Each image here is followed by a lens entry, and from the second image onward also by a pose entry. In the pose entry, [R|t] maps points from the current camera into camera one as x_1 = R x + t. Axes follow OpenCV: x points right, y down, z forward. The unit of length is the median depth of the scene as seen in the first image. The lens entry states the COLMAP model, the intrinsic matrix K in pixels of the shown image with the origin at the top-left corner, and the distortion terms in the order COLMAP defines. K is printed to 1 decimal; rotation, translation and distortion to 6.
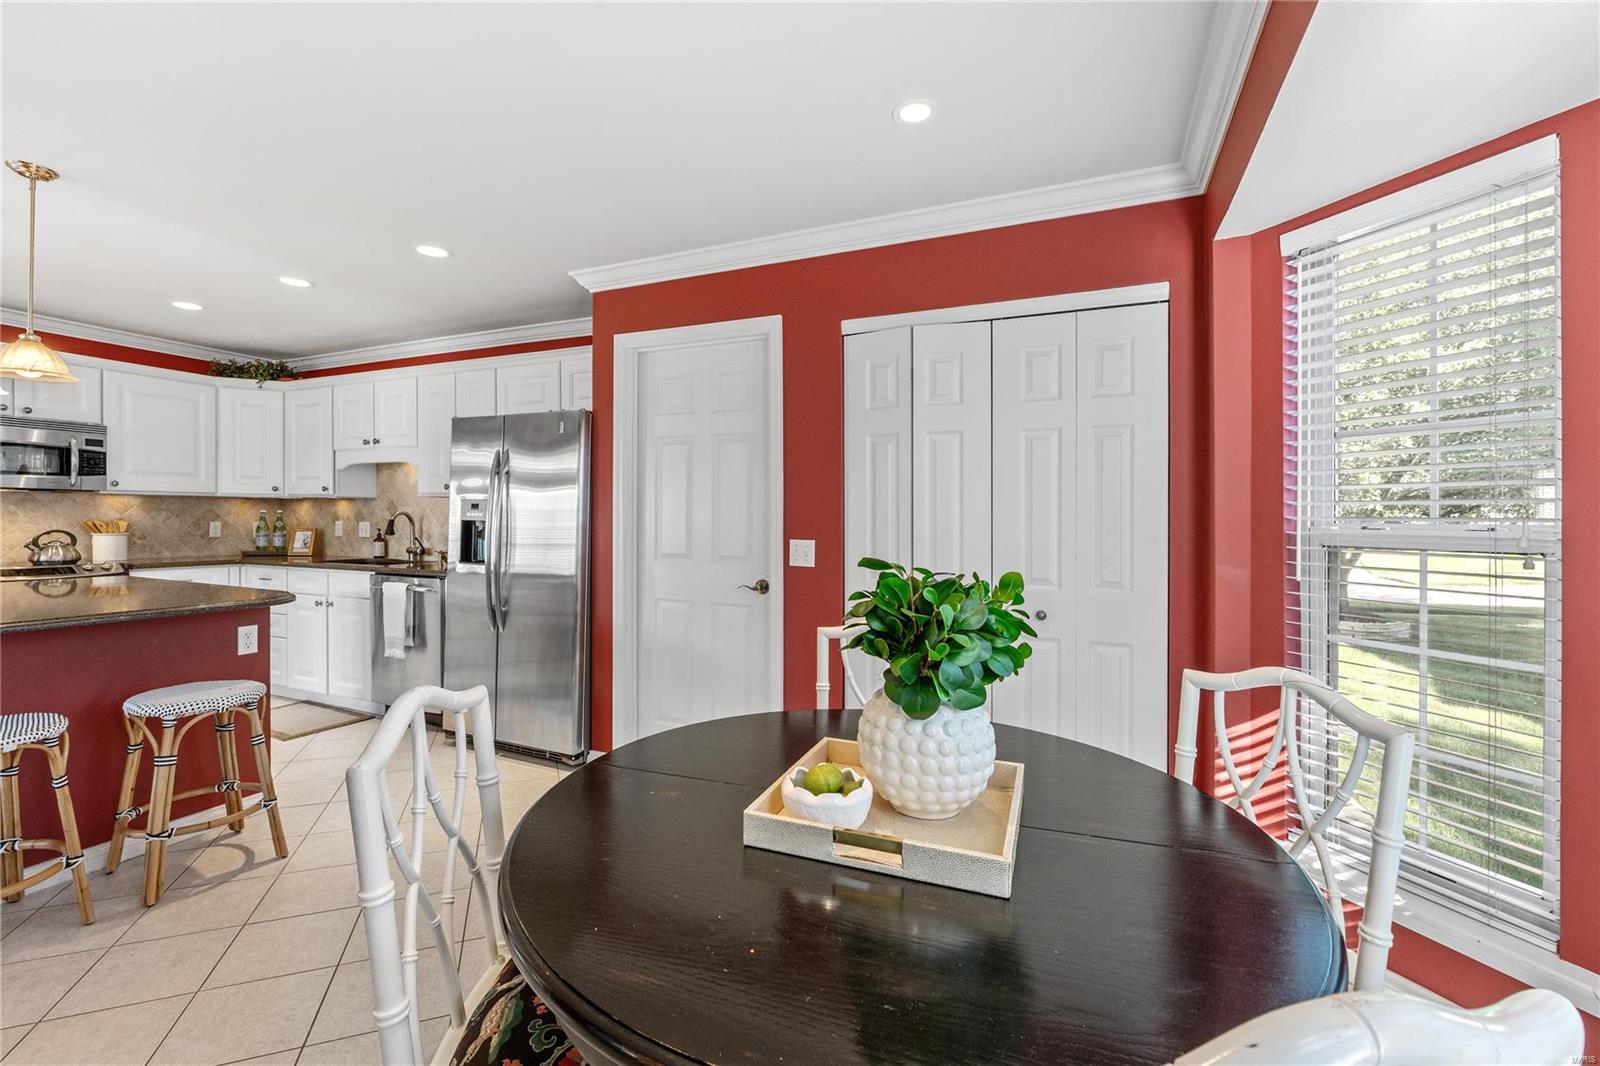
lens RADIAL K [[675.0, 0, 795.7], [0, 675.0, 529.7], [0, 0, 1]] dist [-0.009927, 0.000901]
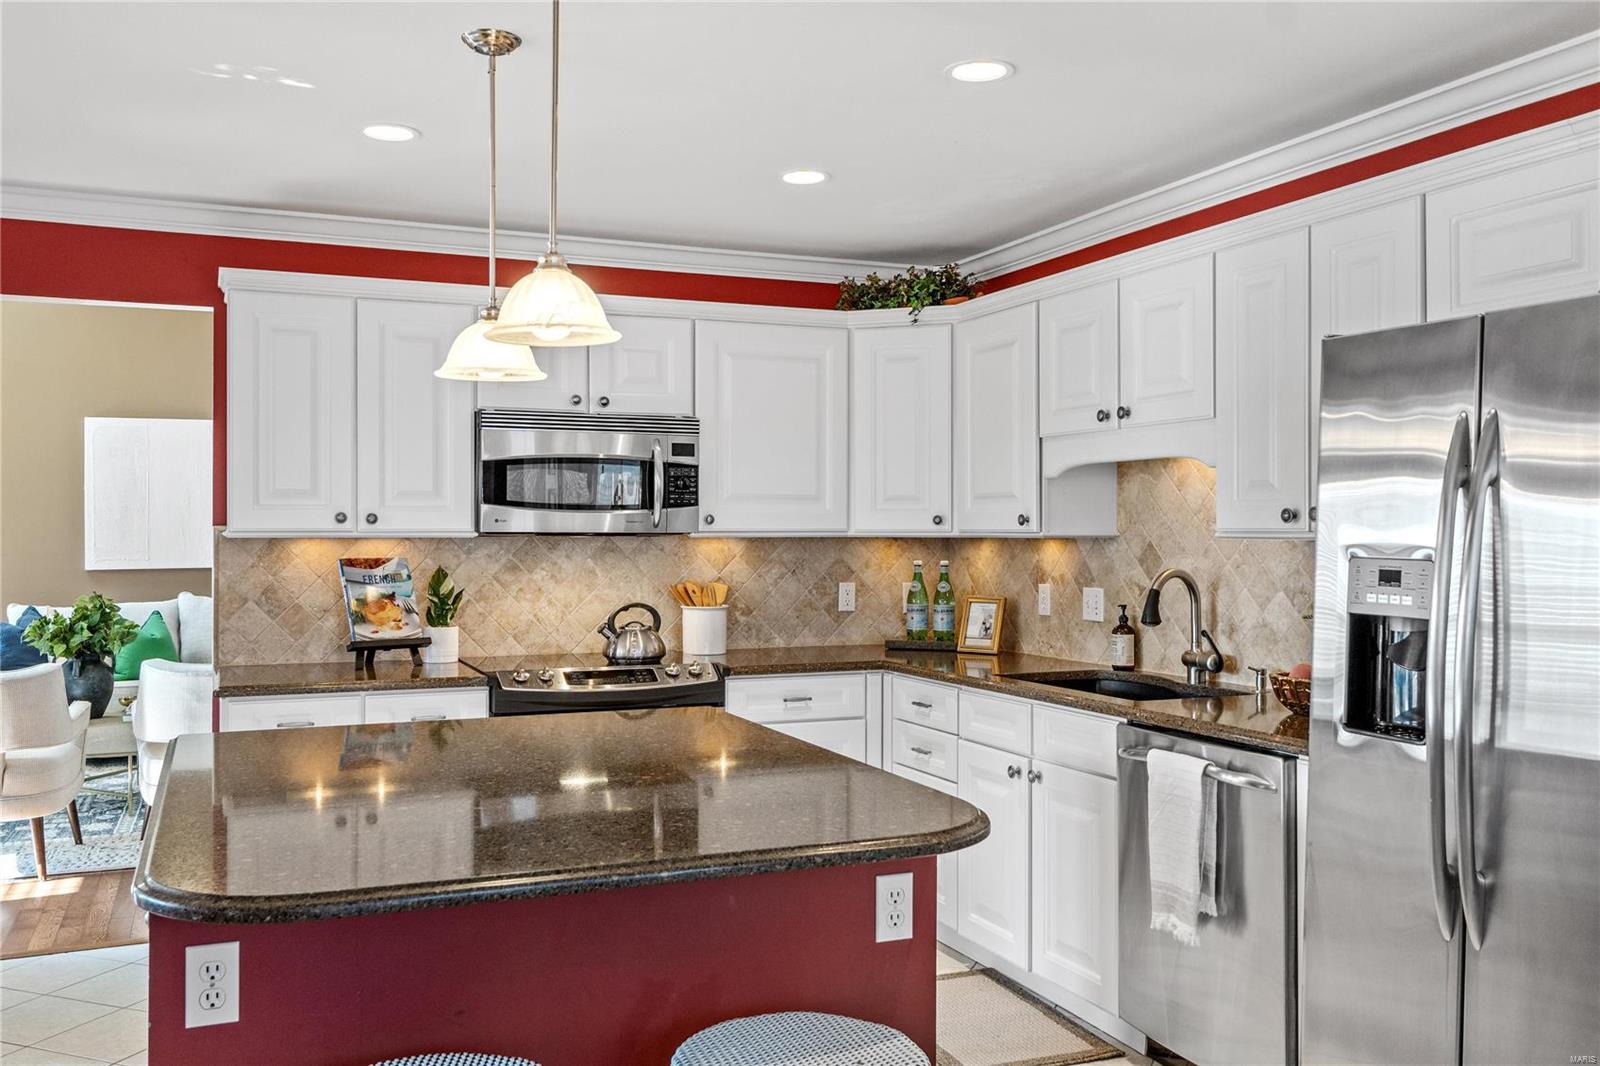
lens RADIAL K [[1366.4, 0, 793.8], [0, 1366.4, 538.3], [0, 0, 1]] dist [0.001169, 0.006445]
pose [[0.726189, -0.006292, -0.687467, -0.172920], [-0.005448, 0.999874, -0.014907, -0.036080], [0.687474, 0.014571, 0.726063, 0.210280]]
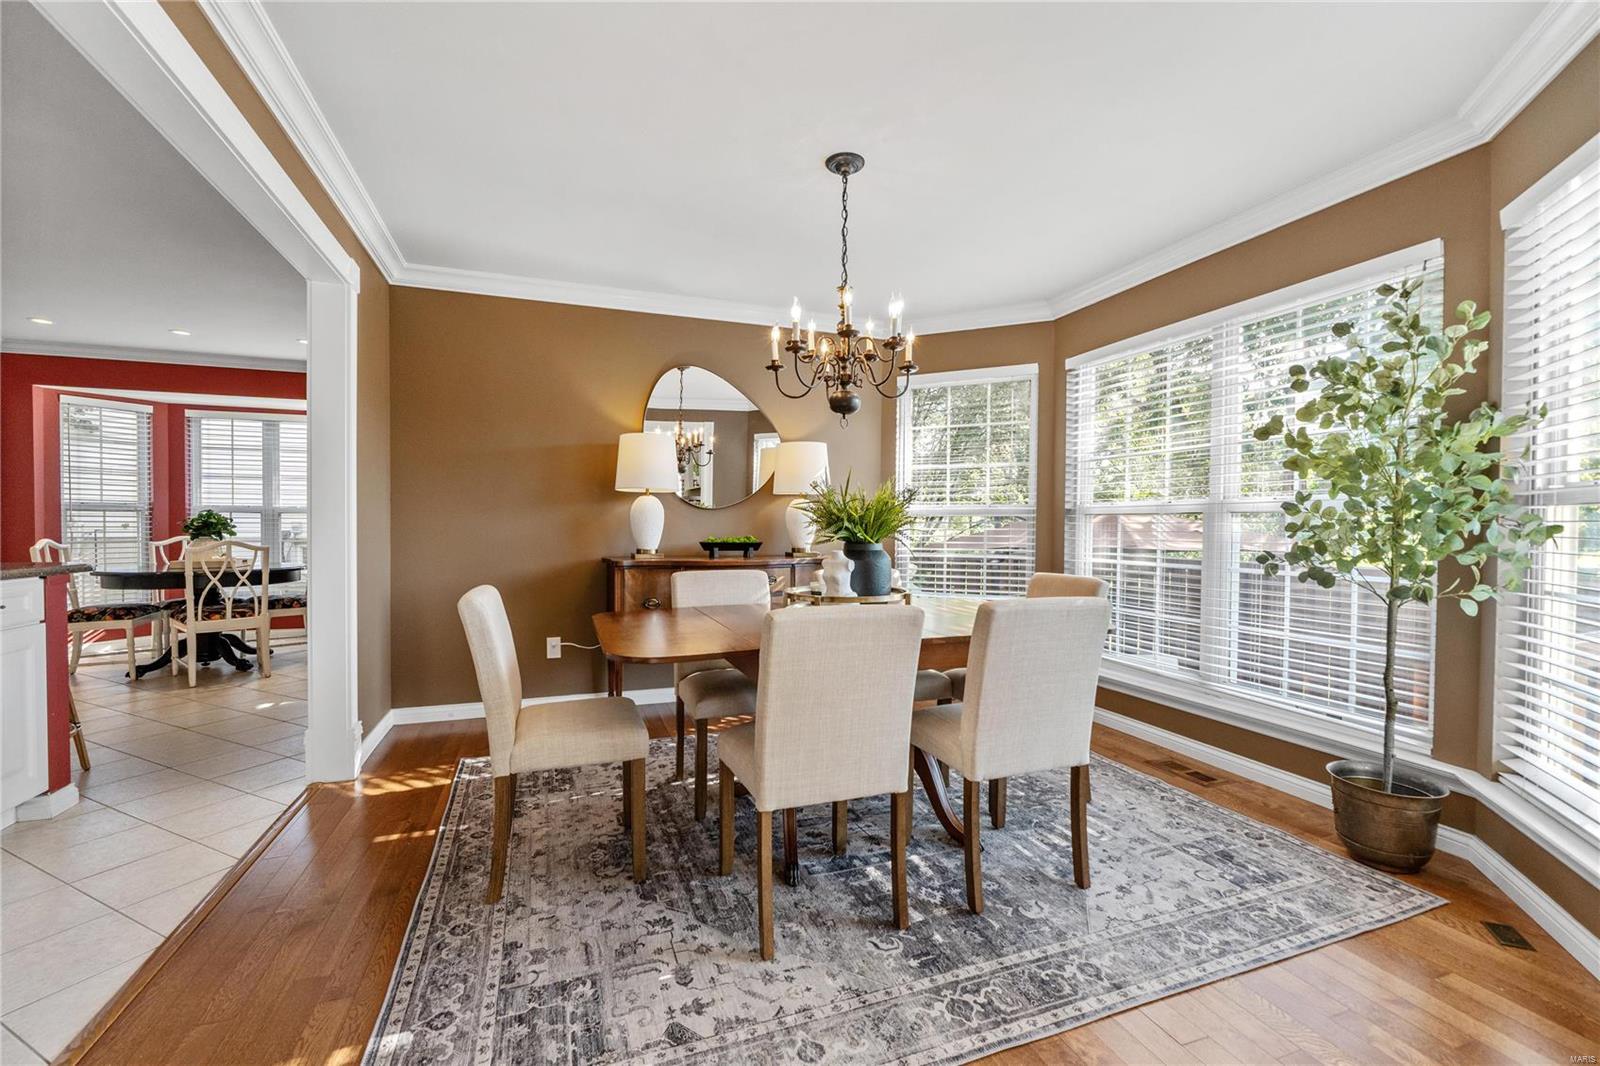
lens RADIAL K [[675.0, 0, 794.3], [0, 675.0, 535.5], [0, 0, 1]] dist [-0.009927, 0.000901]
pose [[-0.682609, -0.028030, 0.730246, -1.528439], [-0.002434, 0.999346, 0.036084, 0.012576], [-0.730779, 0.022854, -0.682231, 0.322901]]
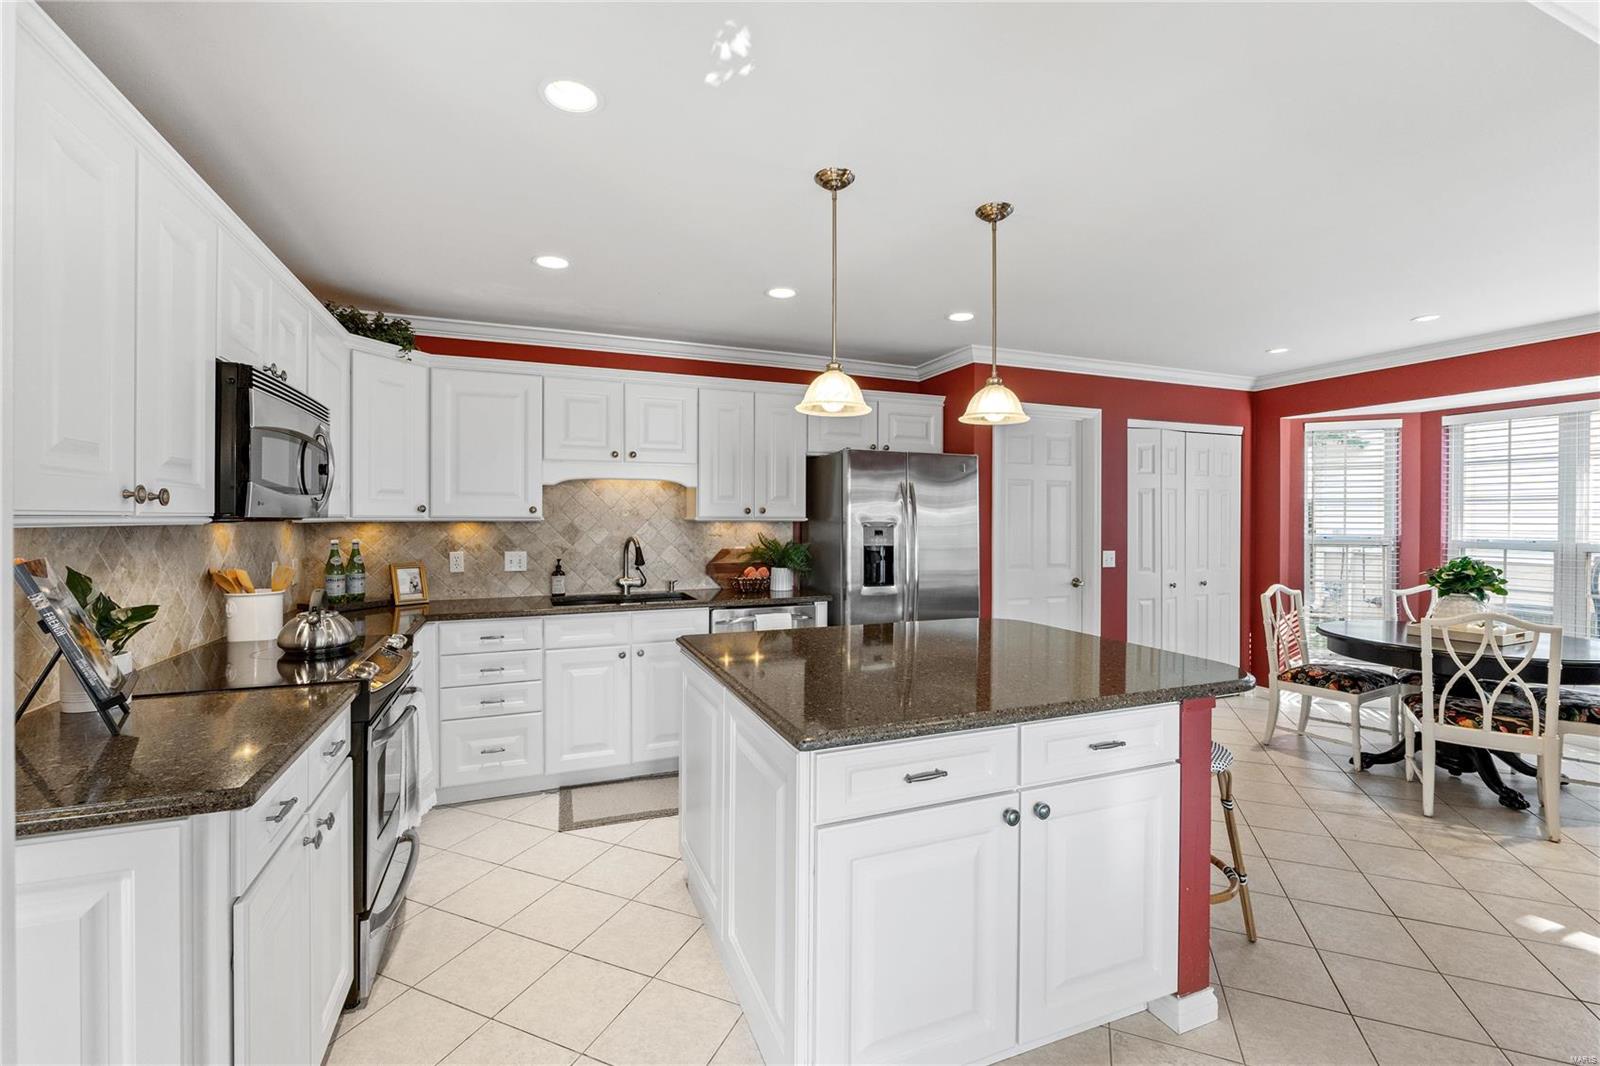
lens RADIAL K [[675.0, 0, 798.4], [0, 675.0, 526.4], [0, 0, 1]] dist [-0.009927, 0.000901]
pose [[0.700619, -0.017570, 0.713319, -1.138898], [0.018543, 0.999807, 0.006414, -0.045961], [-0.713294, 0.008733, 0.700810, 0.277728]]
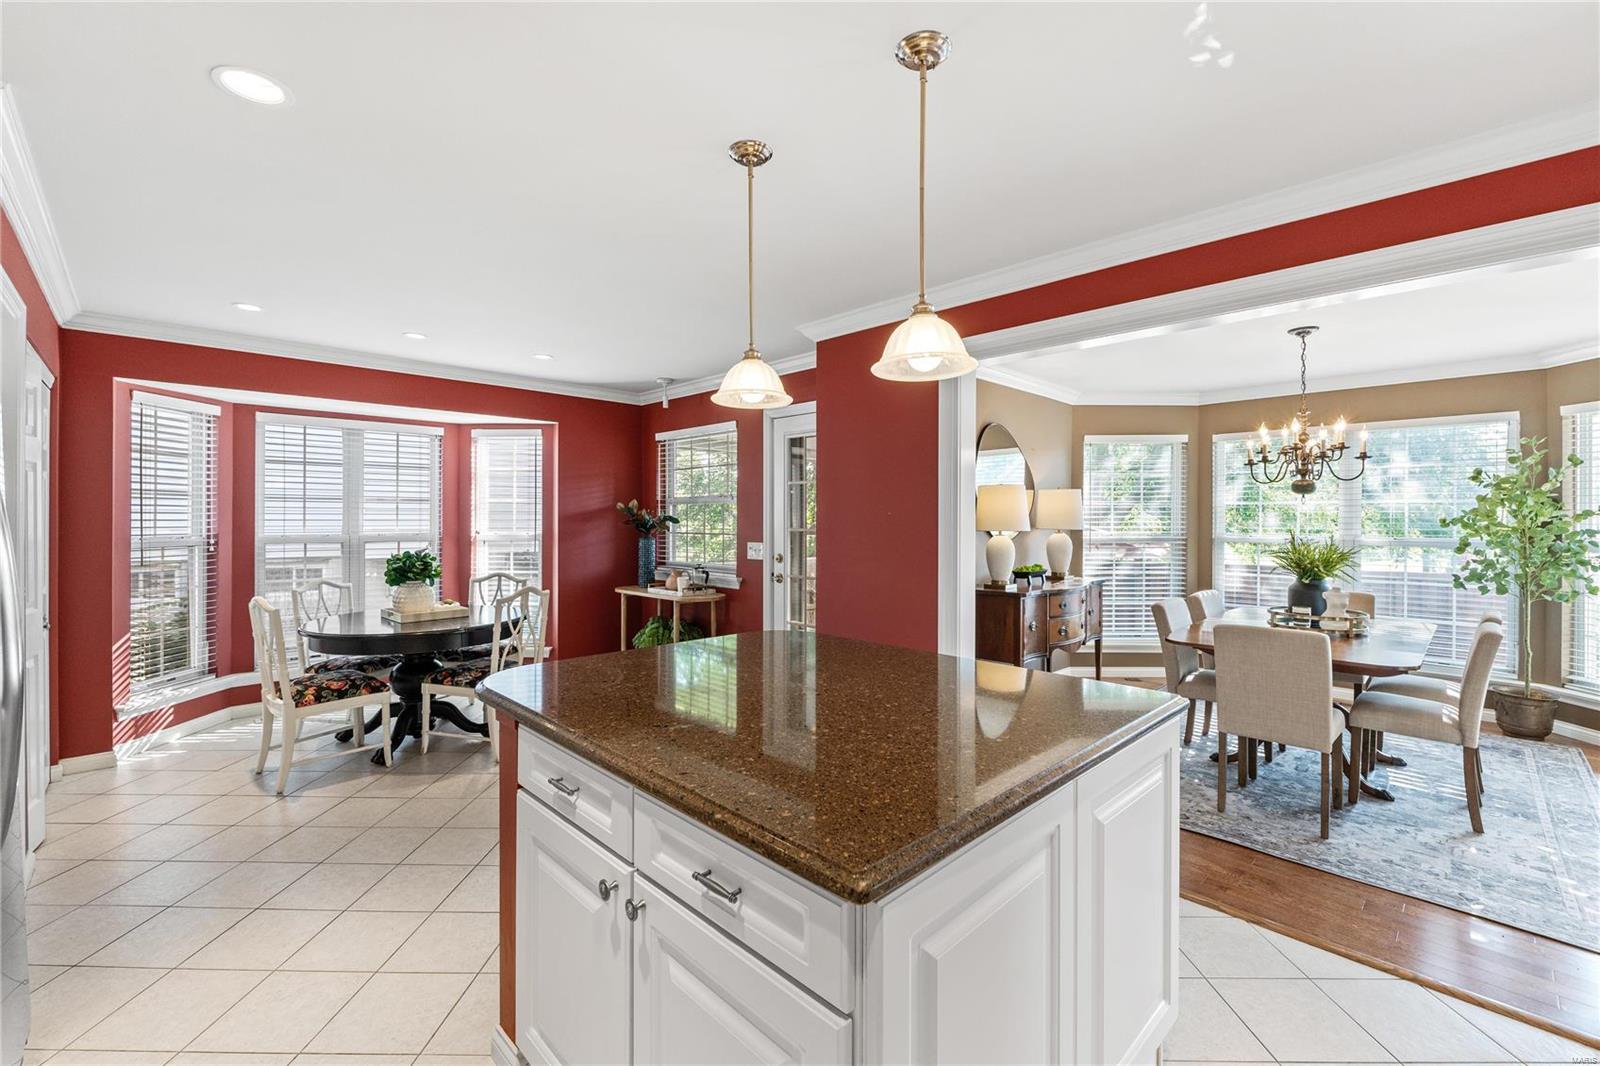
lens RADIAL K [[675.0, 0, 794.2], [0, 675.0, 512.7], [0, 0, 1]] dist [-0.009927, 0.000901]
pose [[-0.924511, -0.010791, 0.381003, -0.830559], [-0.007187, 0.999915, 0.010881, -0.054222], [-0.381088, 0.007322, -0.924510, 0.976086]]
